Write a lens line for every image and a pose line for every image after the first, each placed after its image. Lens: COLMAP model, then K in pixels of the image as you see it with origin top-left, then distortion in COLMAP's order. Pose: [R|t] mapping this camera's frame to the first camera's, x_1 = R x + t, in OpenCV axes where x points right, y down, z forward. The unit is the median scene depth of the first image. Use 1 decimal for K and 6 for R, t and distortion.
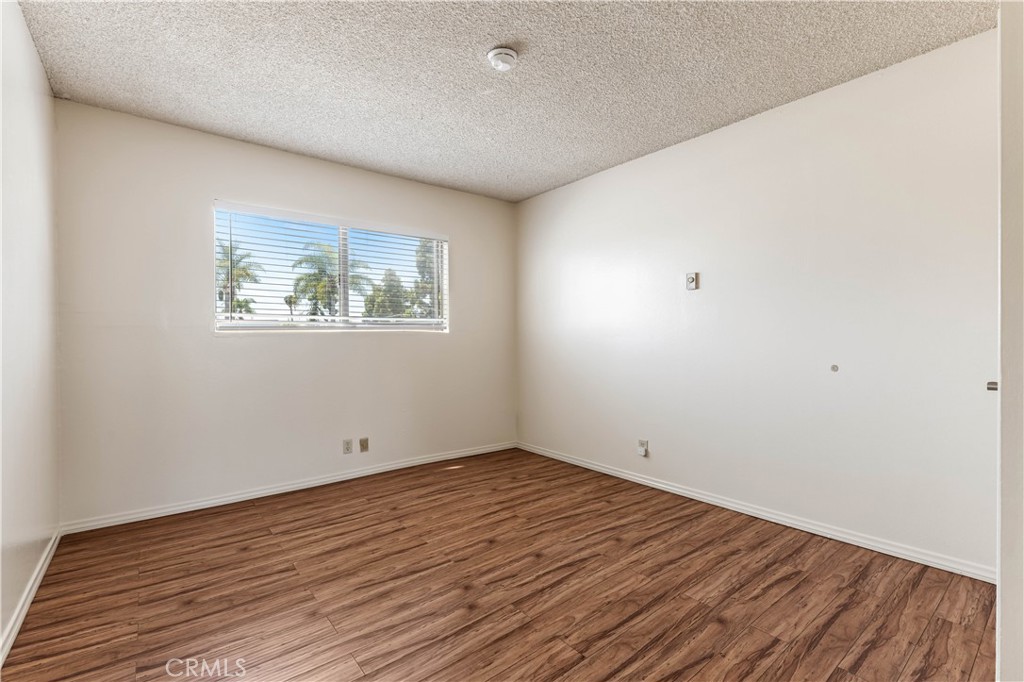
lens RADIAL K [[458.8, 0, 512.9], [0, 458.8, 339.9], [0, 0, 1]] dist [0.000631, 0.000079]
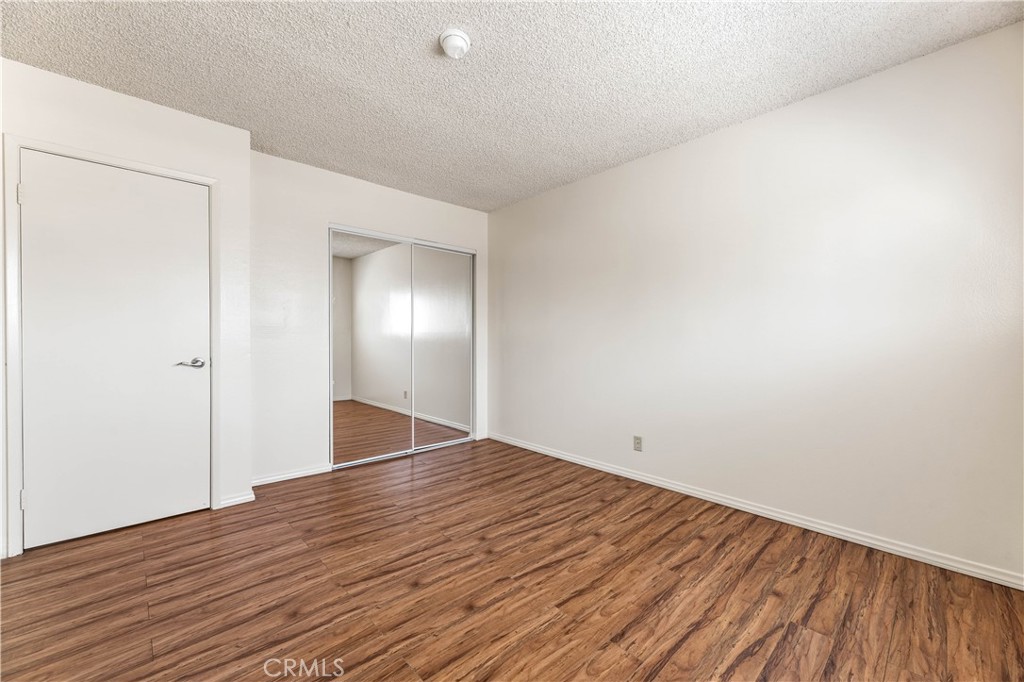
lens RADIAL K [[409.0, 0, 511.5], [0, 409.0, 339.6], [0, 0, 1]] dist [0.001304, -0.001266]
pose [[-0.996988, 0.002554, -0.077516, -0.071105], [0.002545, 0.999997, 0.000211, 0.005789], [0.077517, 0.000013, -0.996991, 1.888528]]
